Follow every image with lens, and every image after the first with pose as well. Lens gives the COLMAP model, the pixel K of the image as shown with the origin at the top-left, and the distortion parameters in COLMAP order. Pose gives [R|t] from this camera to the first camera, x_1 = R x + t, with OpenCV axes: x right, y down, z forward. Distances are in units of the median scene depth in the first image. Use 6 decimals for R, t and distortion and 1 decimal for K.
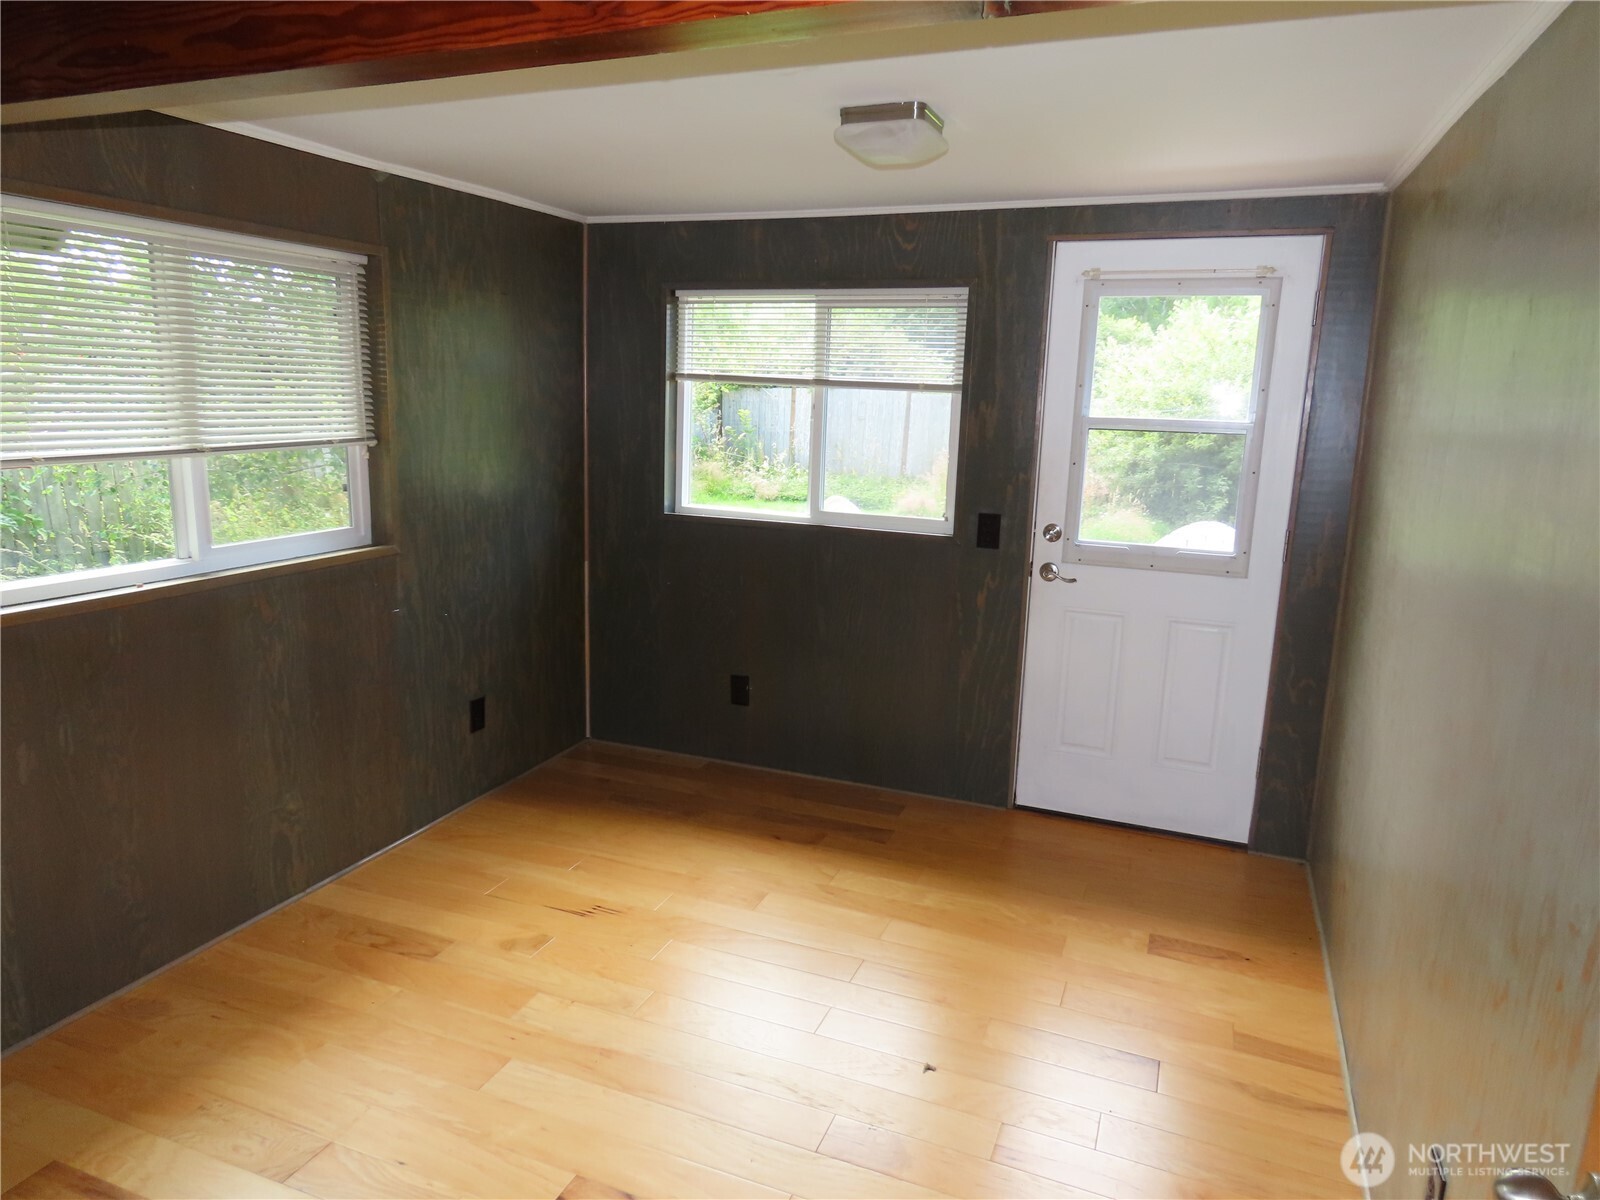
lens RADIAL K [[1006.3, 0, 801.8], [0, 1006.3, 600.9], [0, 0, 1]] dist [-0.006377, 0.002952]
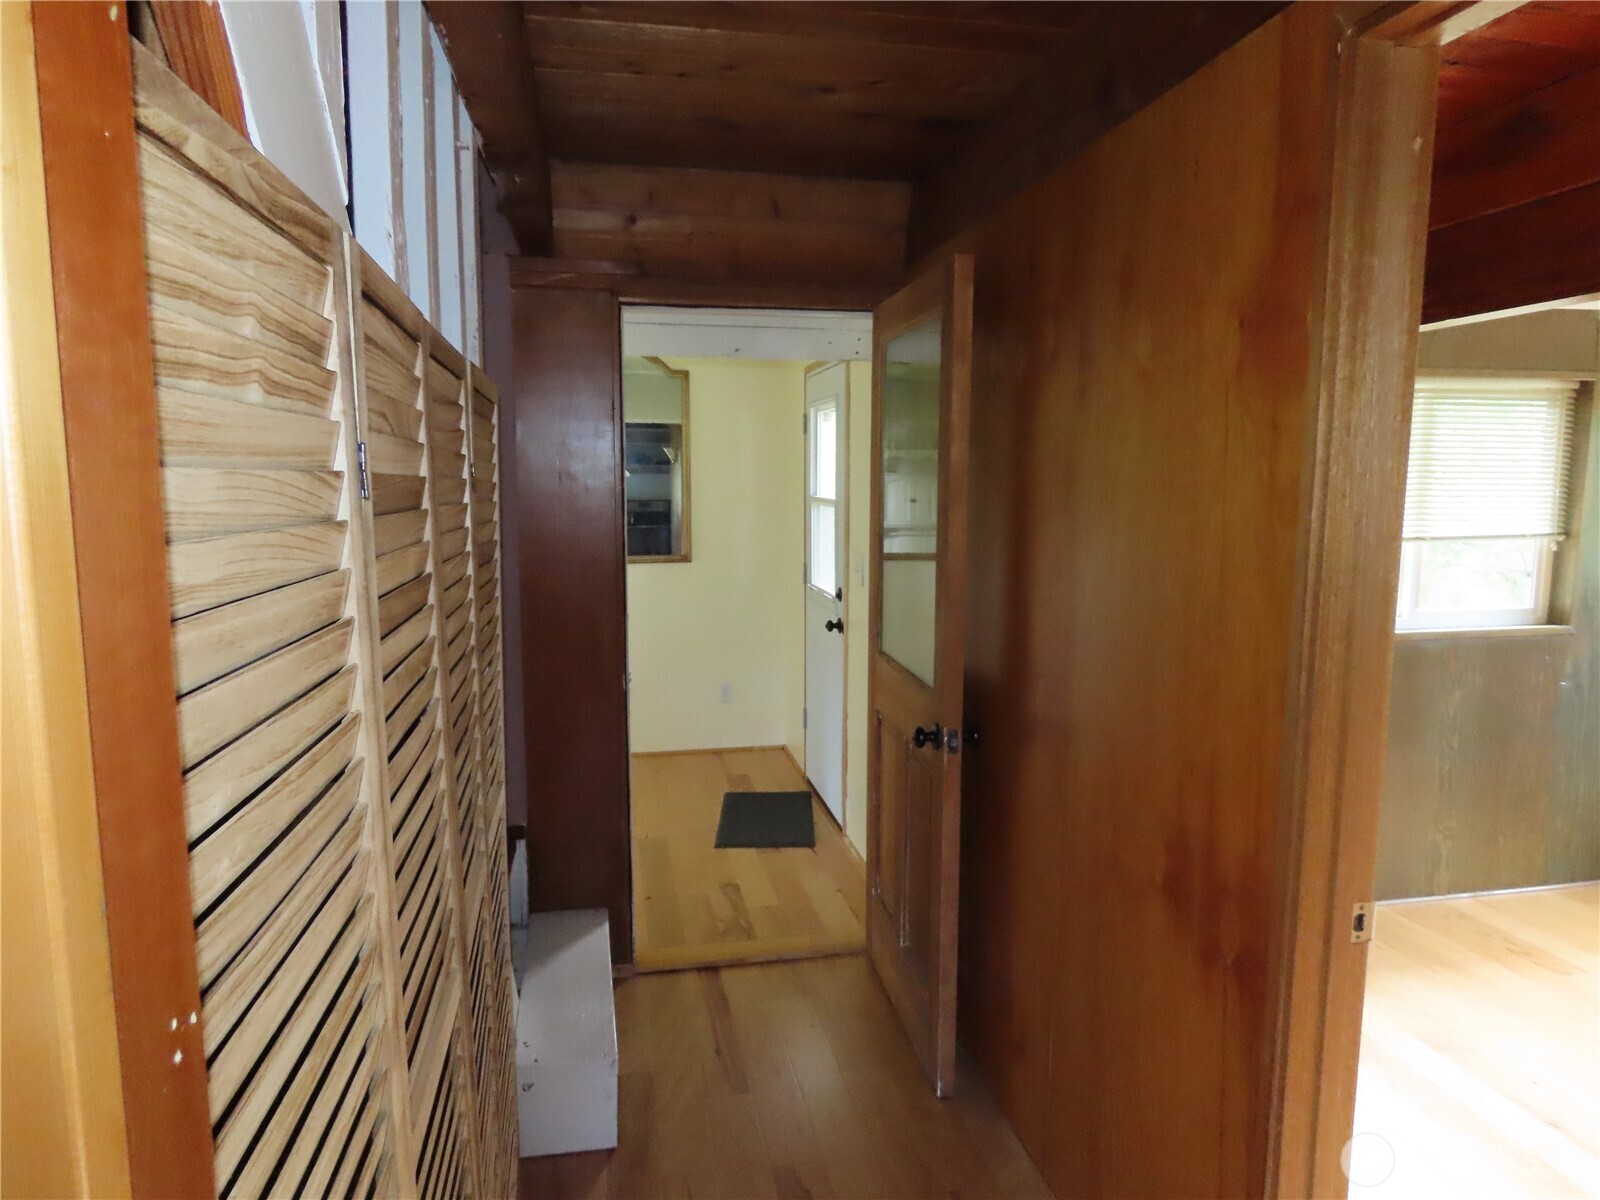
lens RADIAL K [[1006.3, 0, 798.2], [0, 1006.3, 610.8], [0, 0, 1]] dist [-0.006377, 0.002952]
pose [[0.539578, 0.070289, -0.838996, 0.085837], [-0.155109, 0.987751, -0.017003, 0.089127], [0.827524, 0.139310, 0.543872, -0.381131]]
